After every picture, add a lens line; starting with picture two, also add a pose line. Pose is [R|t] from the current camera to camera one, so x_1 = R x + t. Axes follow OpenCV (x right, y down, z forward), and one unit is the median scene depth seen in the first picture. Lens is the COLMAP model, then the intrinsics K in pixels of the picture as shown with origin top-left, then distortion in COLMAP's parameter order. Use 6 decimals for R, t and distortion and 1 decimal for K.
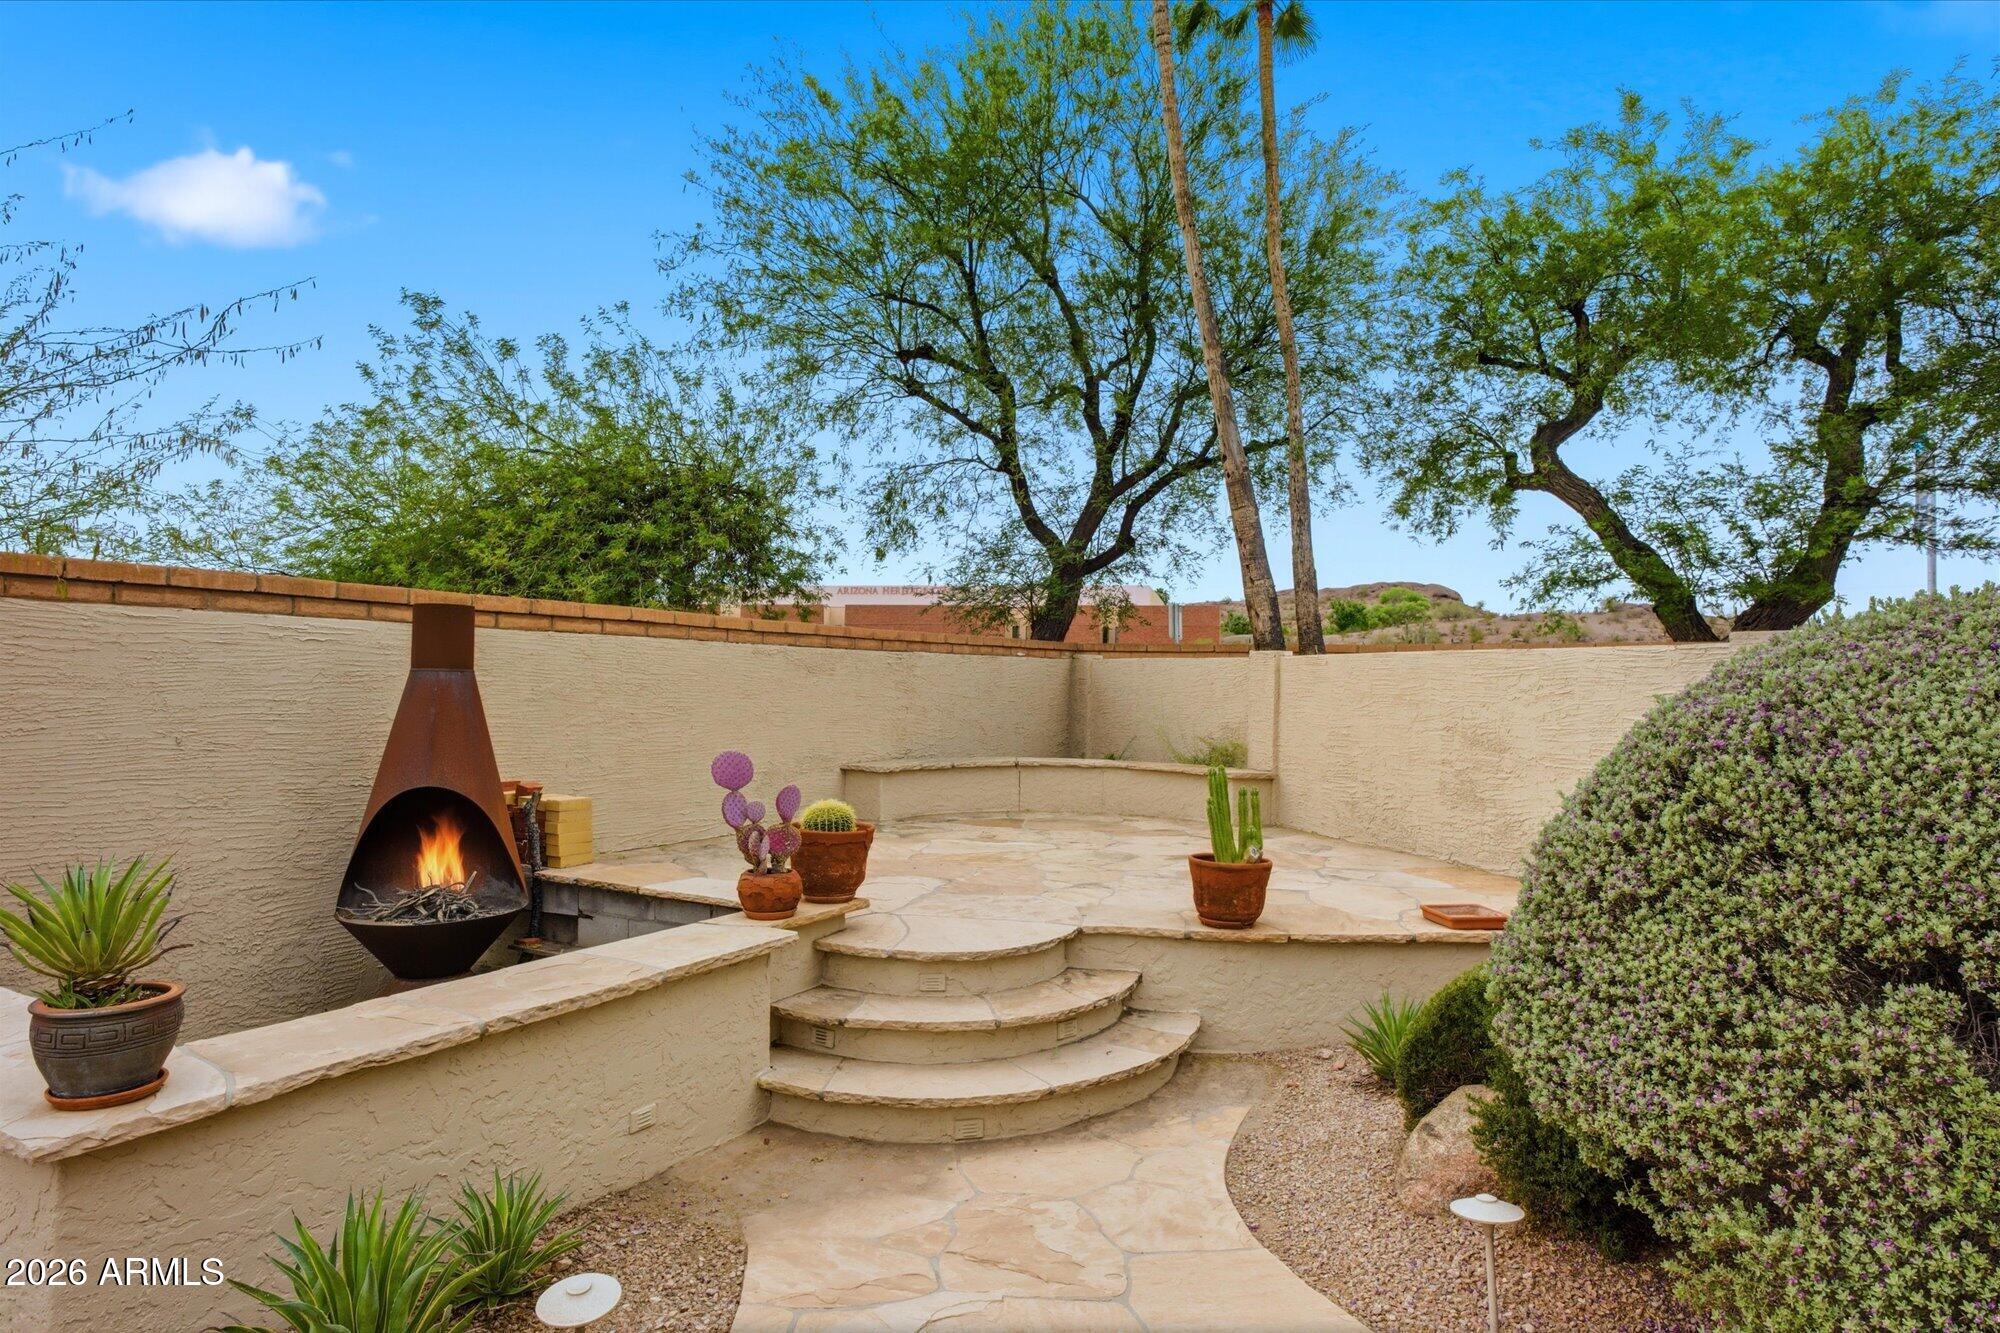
lens RADIAL K [[1110.0, 0, 1000.0], [0, 1110.0, 666.5], [0, 0, 1]] dist [-0.001153, -0.000080]
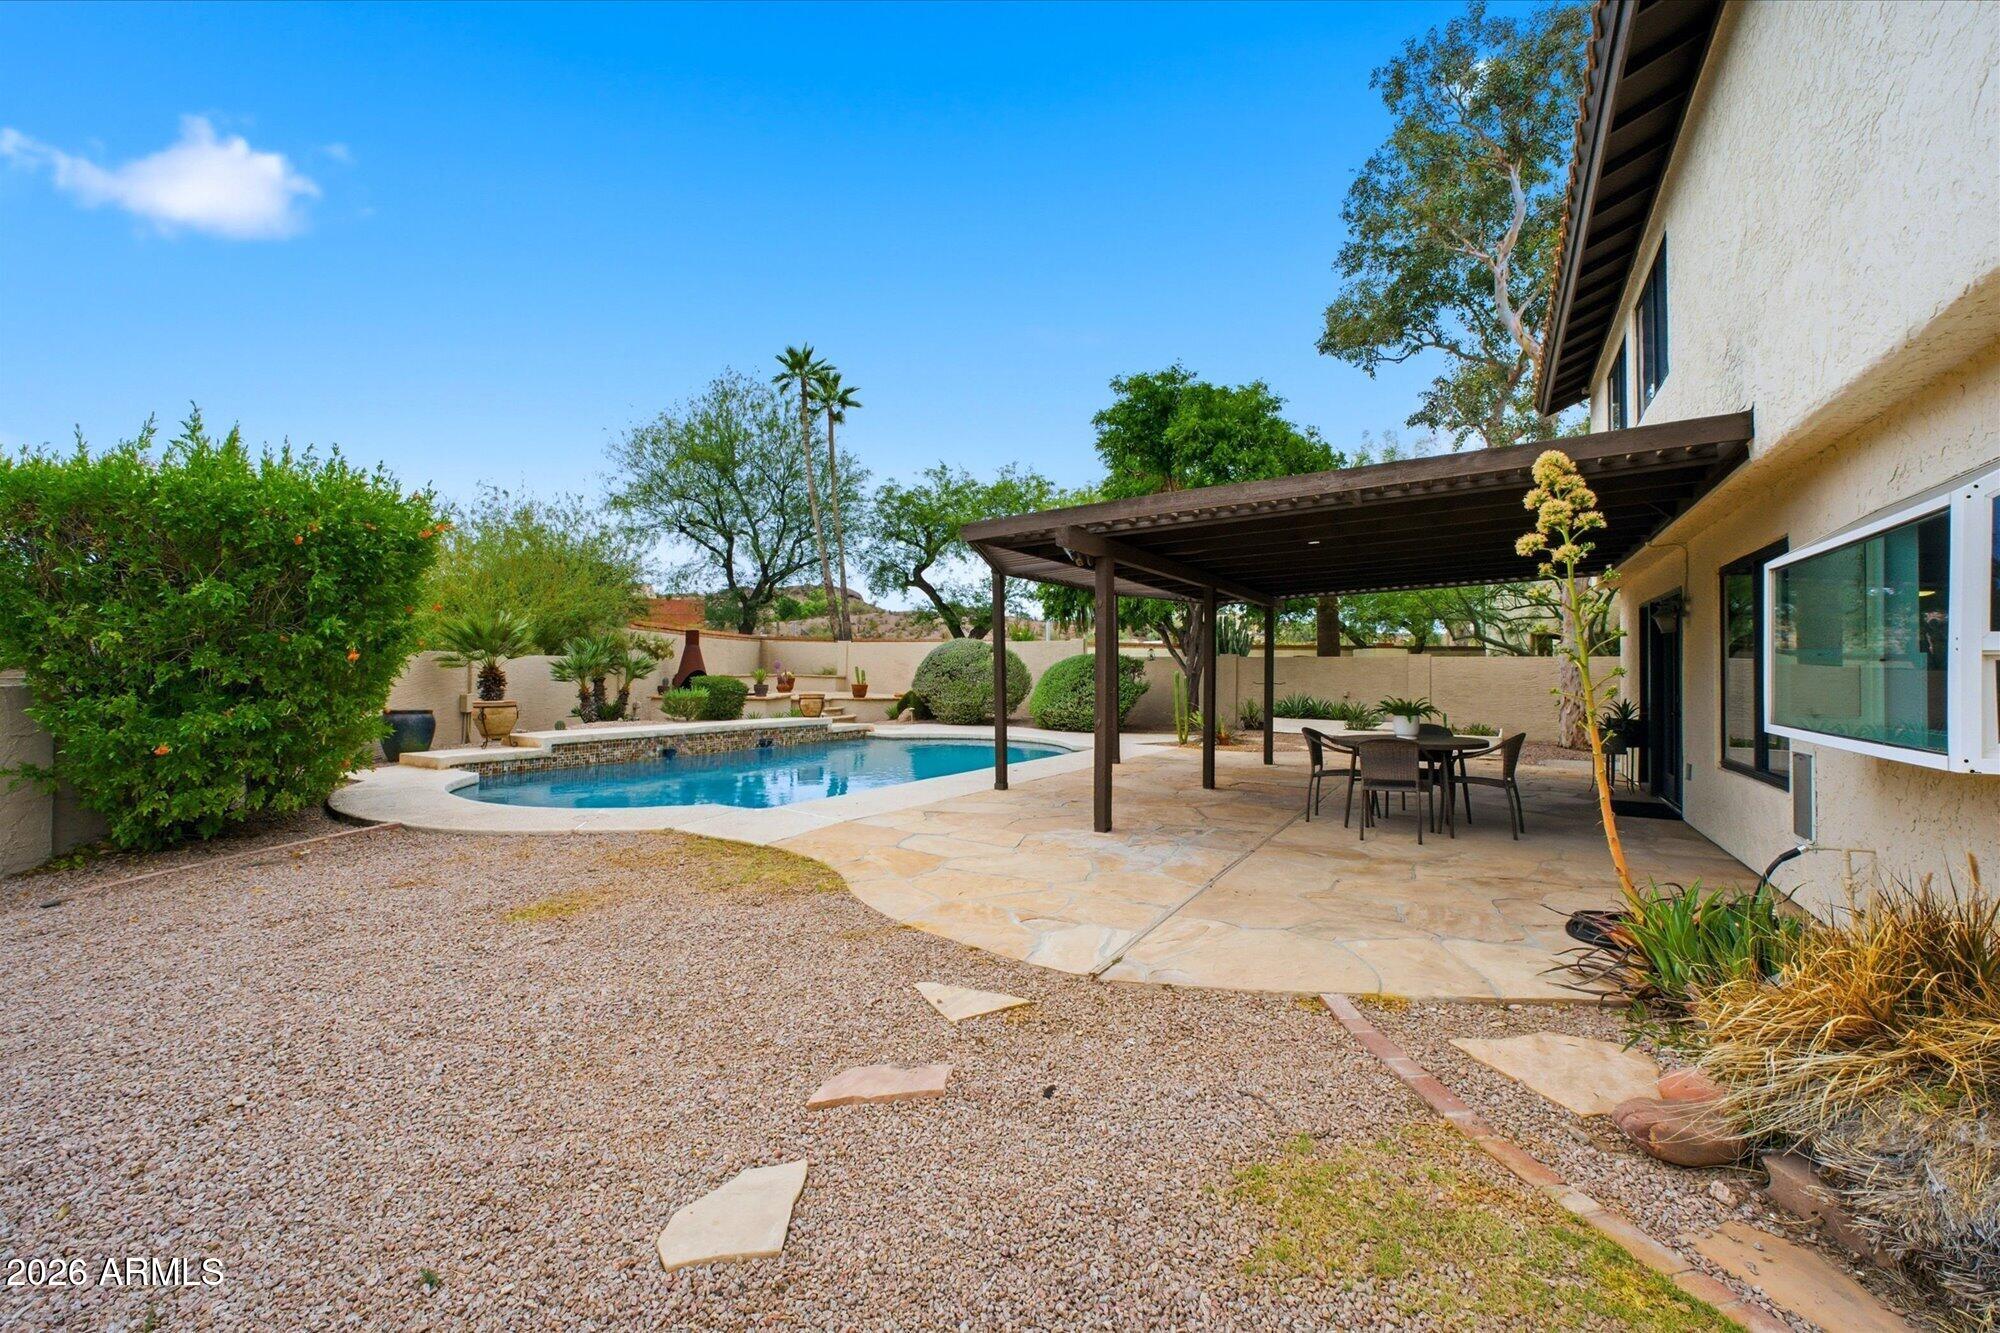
lens RADIAL K [[850.1, 0, 1009.7], [0, 850.1, 664.6], [0, 0, 1]] dist [-0.002974, 0.000615]
pose [[0.842727, -0.004491, 0.538322, -0.520001], [-0.008182, 0.999743, 0.021149, -0.001623], [-0.538279, -0.022228, 0.842474, -1.042688]]
